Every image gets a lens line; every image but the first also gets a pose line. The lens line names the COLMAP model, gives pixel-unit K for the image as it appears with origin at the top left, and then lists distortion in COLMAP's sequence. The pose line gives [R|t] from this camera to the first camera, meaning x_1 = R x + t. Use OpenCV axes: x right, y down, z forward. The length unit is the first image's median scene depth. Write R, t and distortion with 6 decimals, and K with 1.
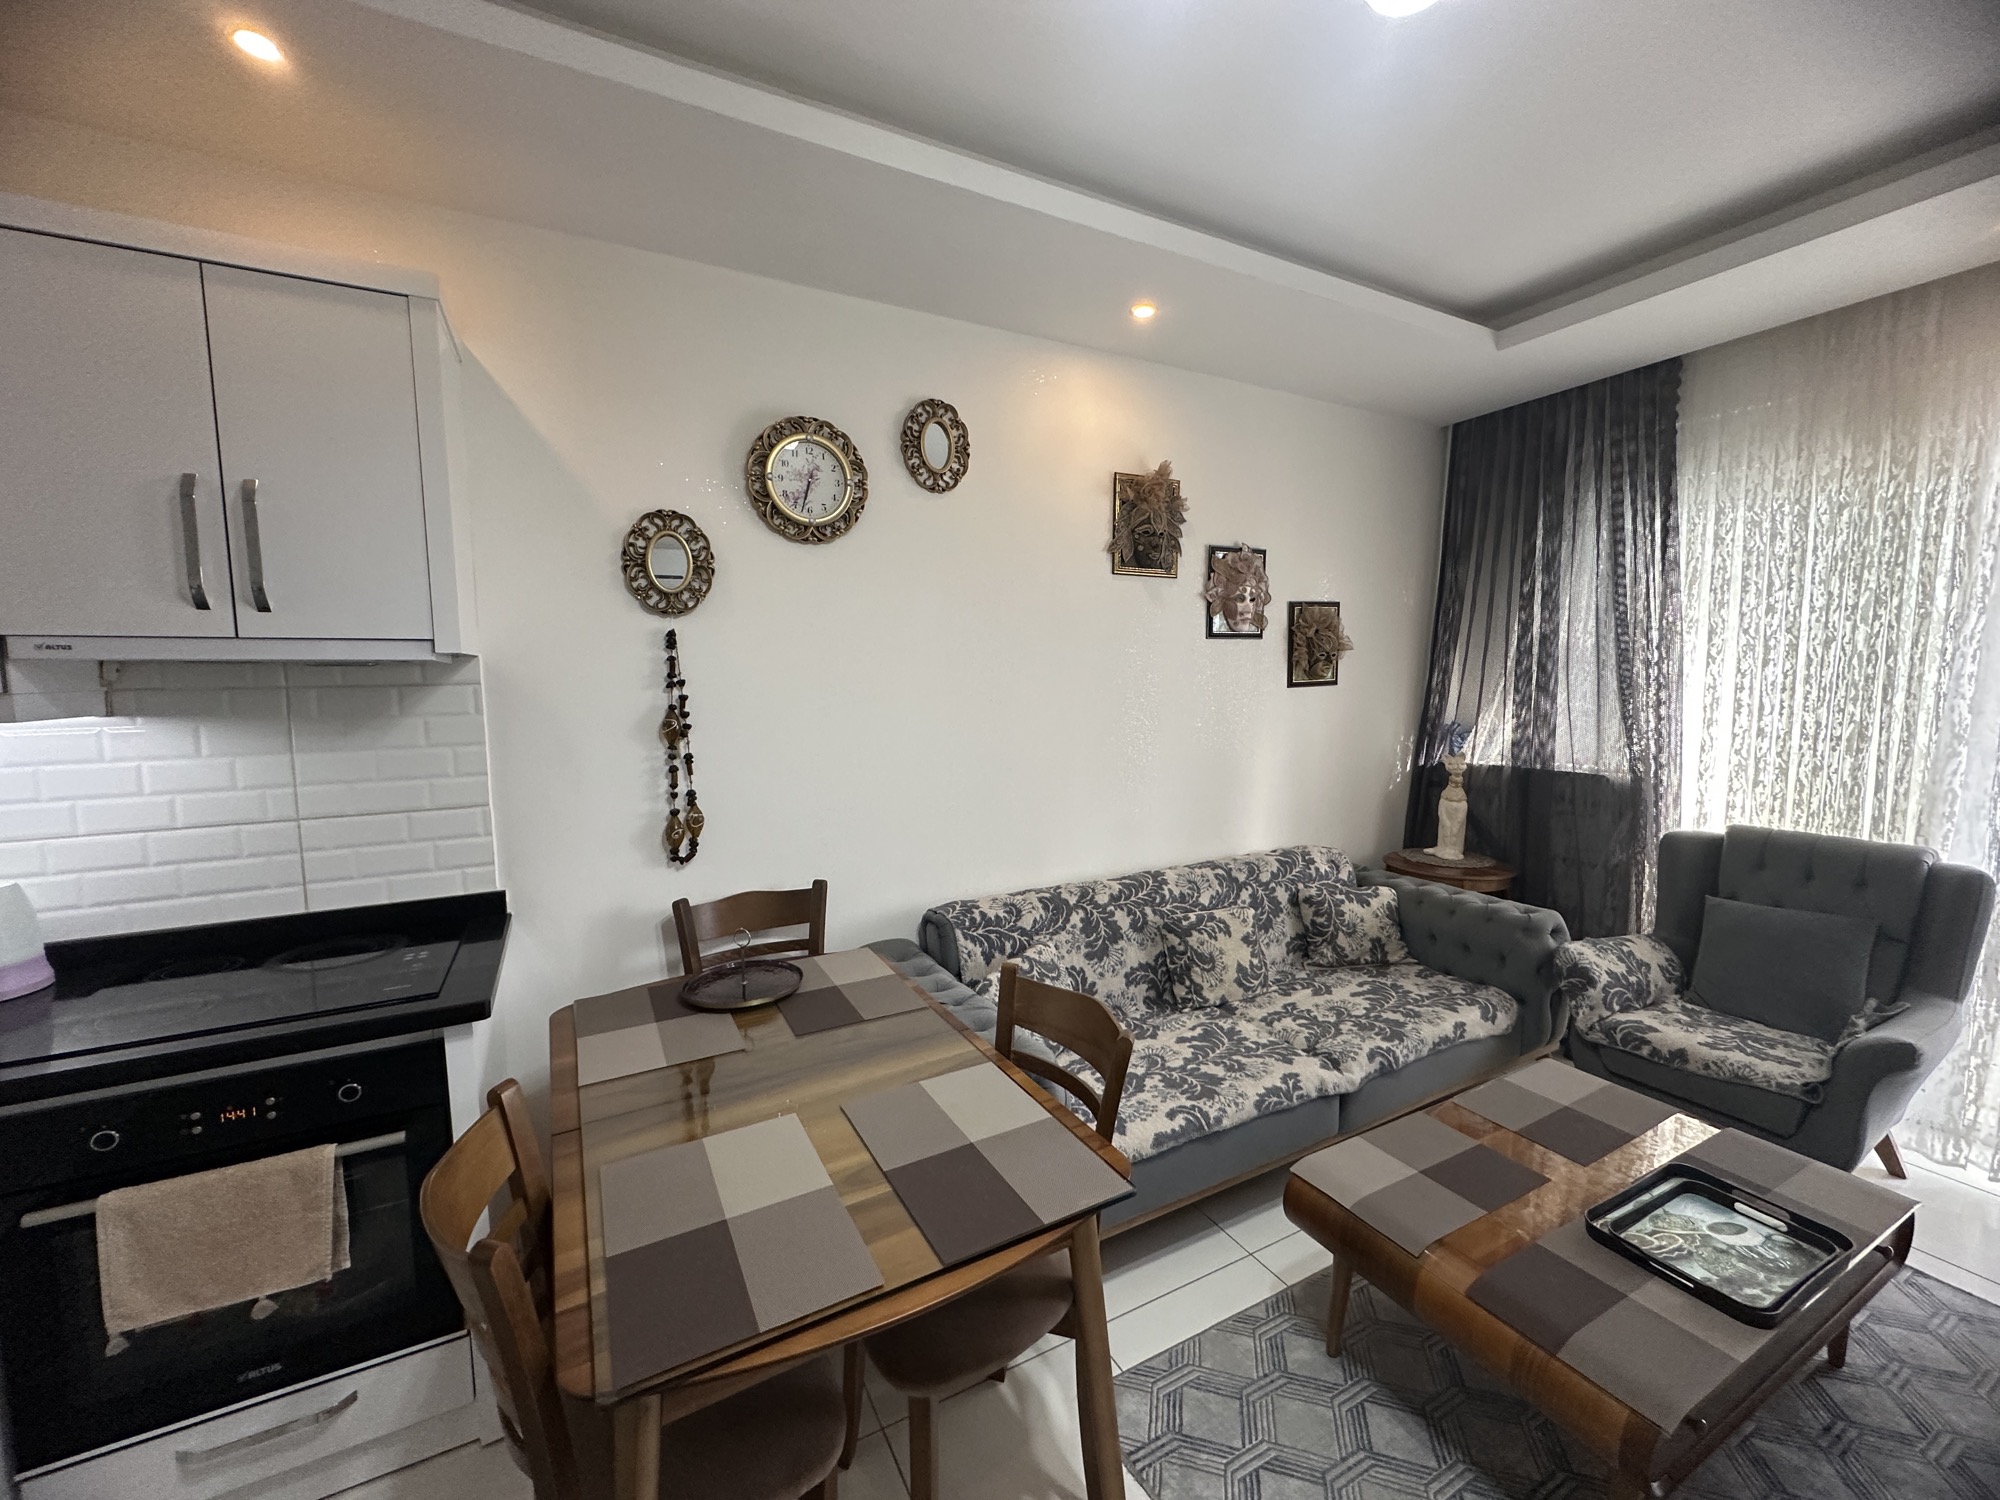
lens RADIAL K [[798.5, 0, 1000.5], [0, 798.5, 747.2], [0, 0, 1]] dist [-0.004332, 0.001130]
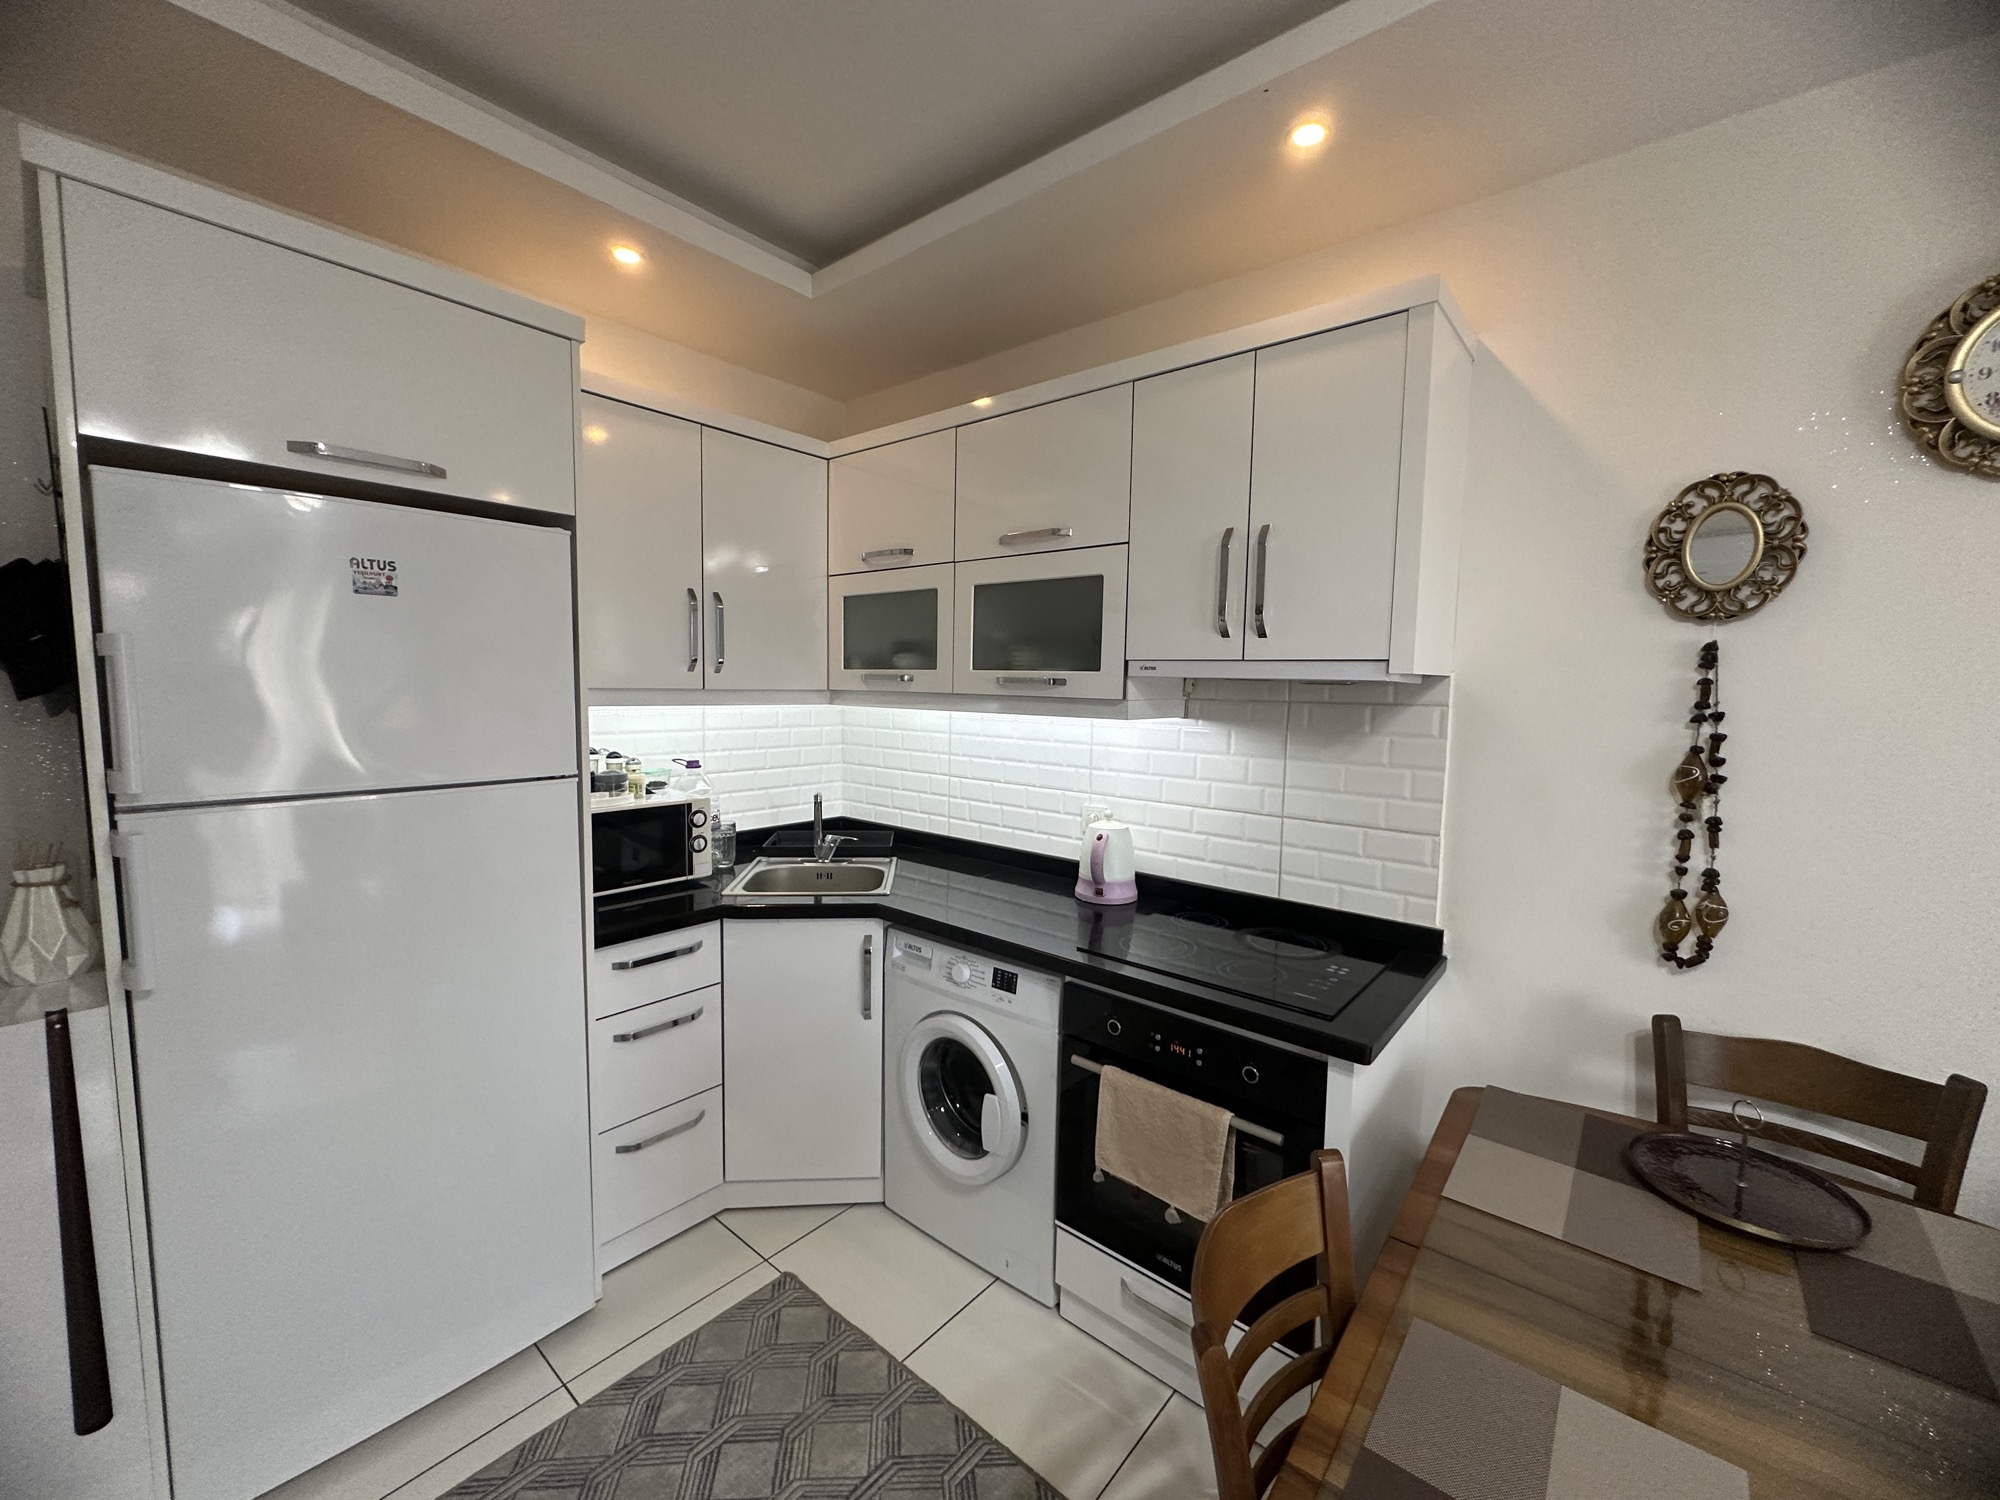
lens RADIAL K [[798.5, 0, 998.7], [0, 798.5, 746.6], [0, 0, 1]] dist [-0.004332, 0.001130]
pose [[0.371490, 0.091945, -0.923873, 0.014452], [-0.109825, 0.992450, 0.054609, -0.020090], [0.921918, 0.081178, 0.378783, 0.130873]]
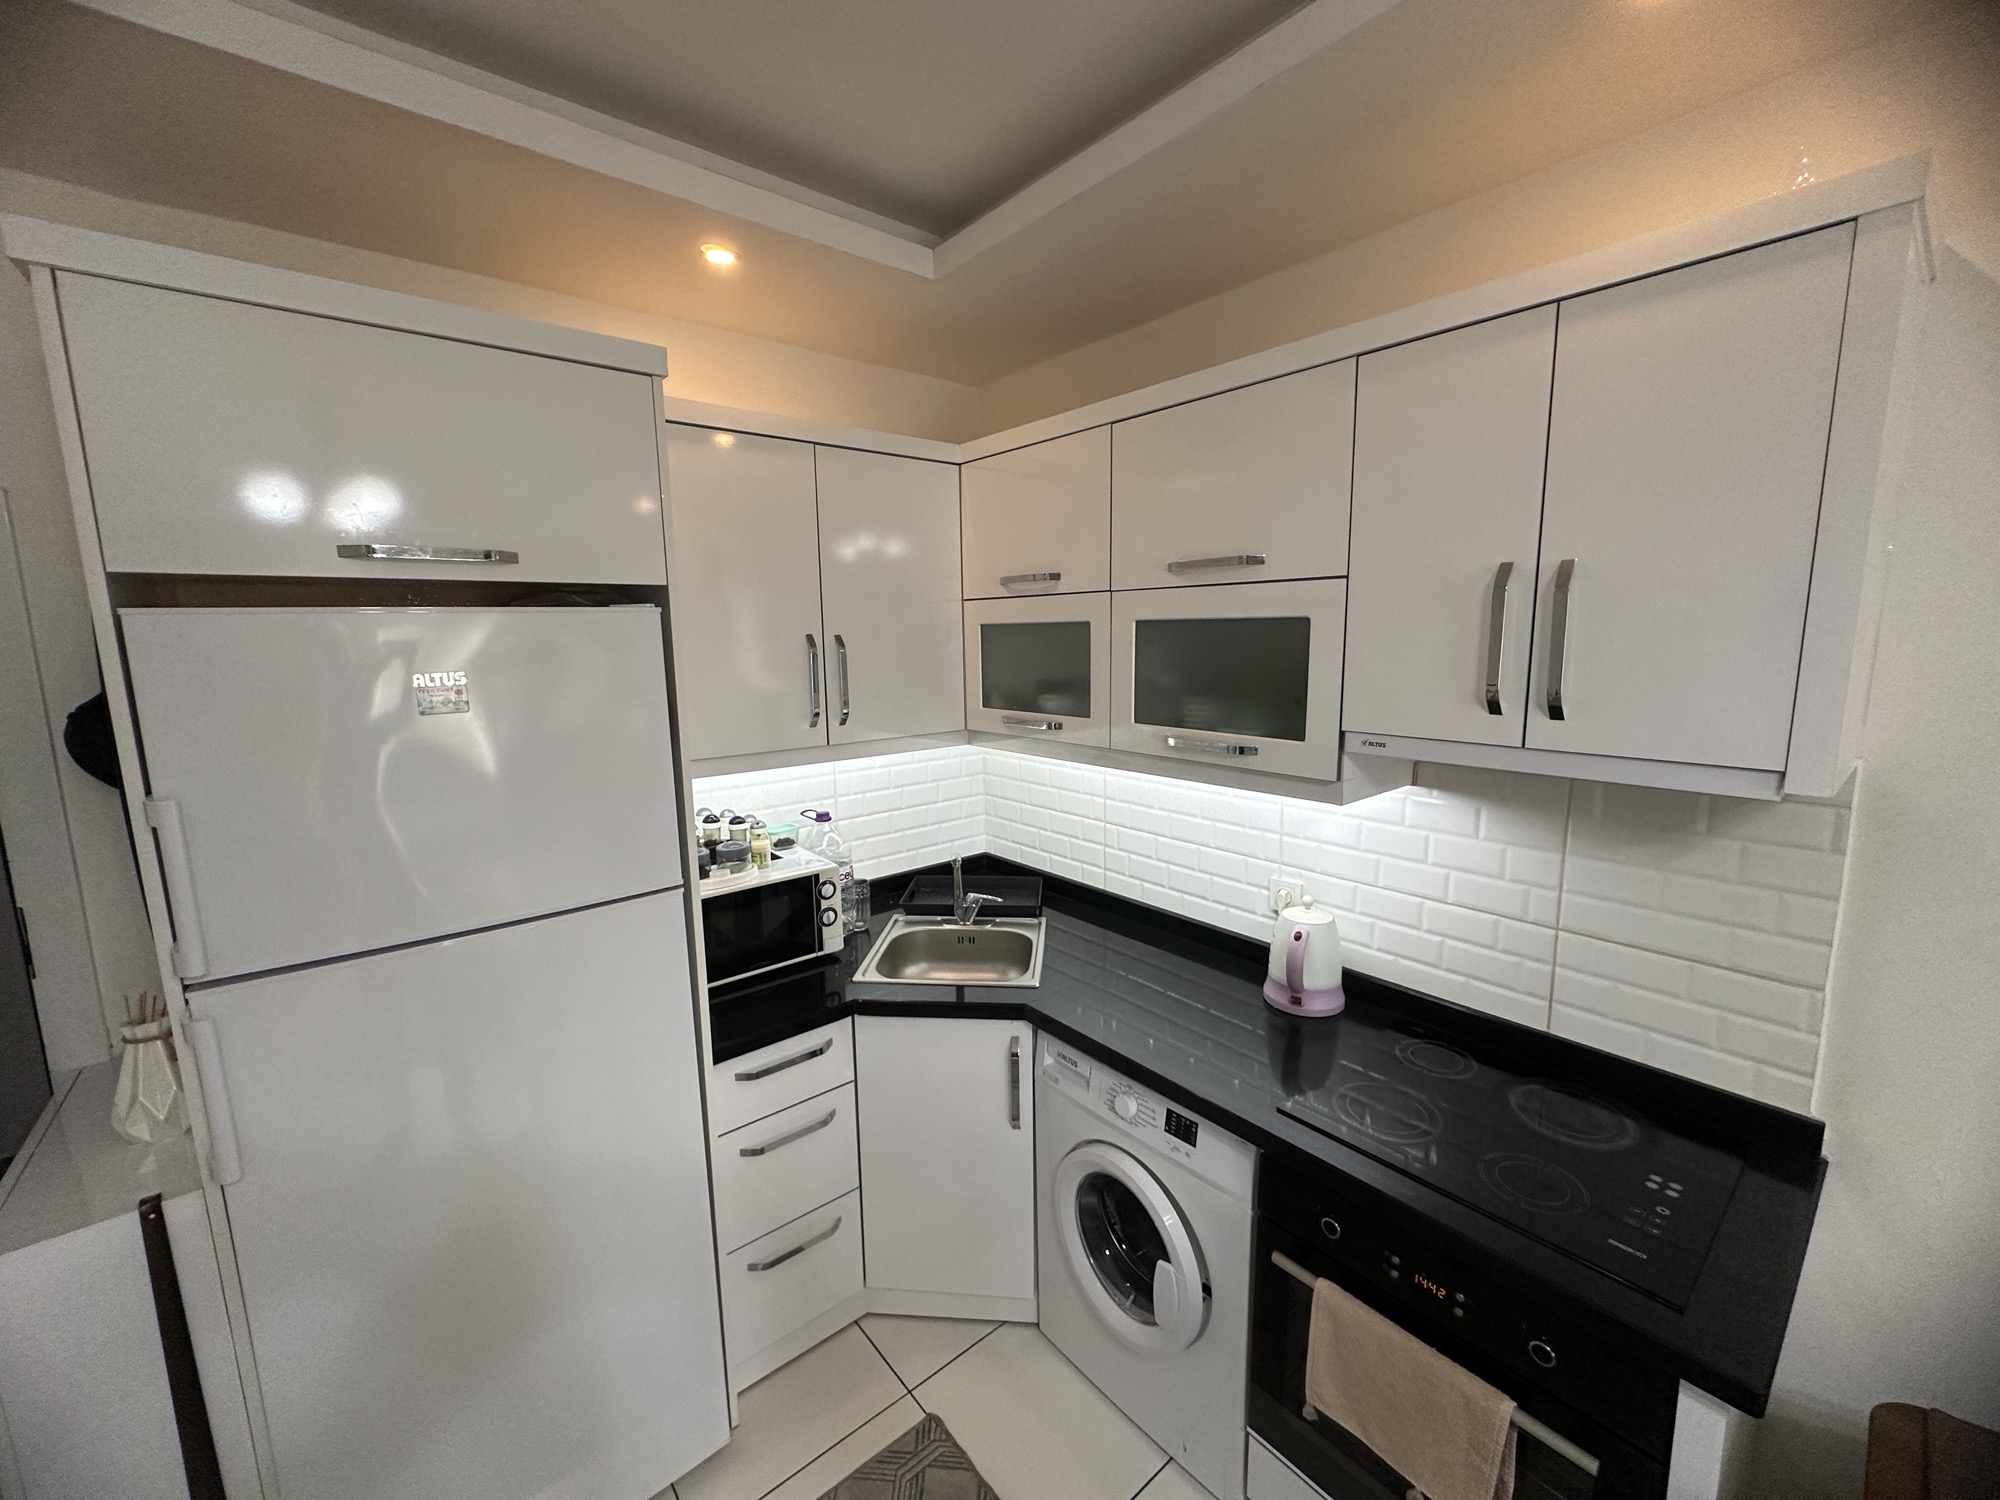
lens RADIAL K [[798.5, 0, 999.7], [0, 798.5, 745.8], [0, 0, 1]] dist [-0.004332, 0.001130]
pose [[0.200847, 0.149196, -0.968195, -0.145129], [-0.078554, 0.987605, 0.135891, -0.127430], [0.976468, 0.048762, 0.210078, 0.161523]]
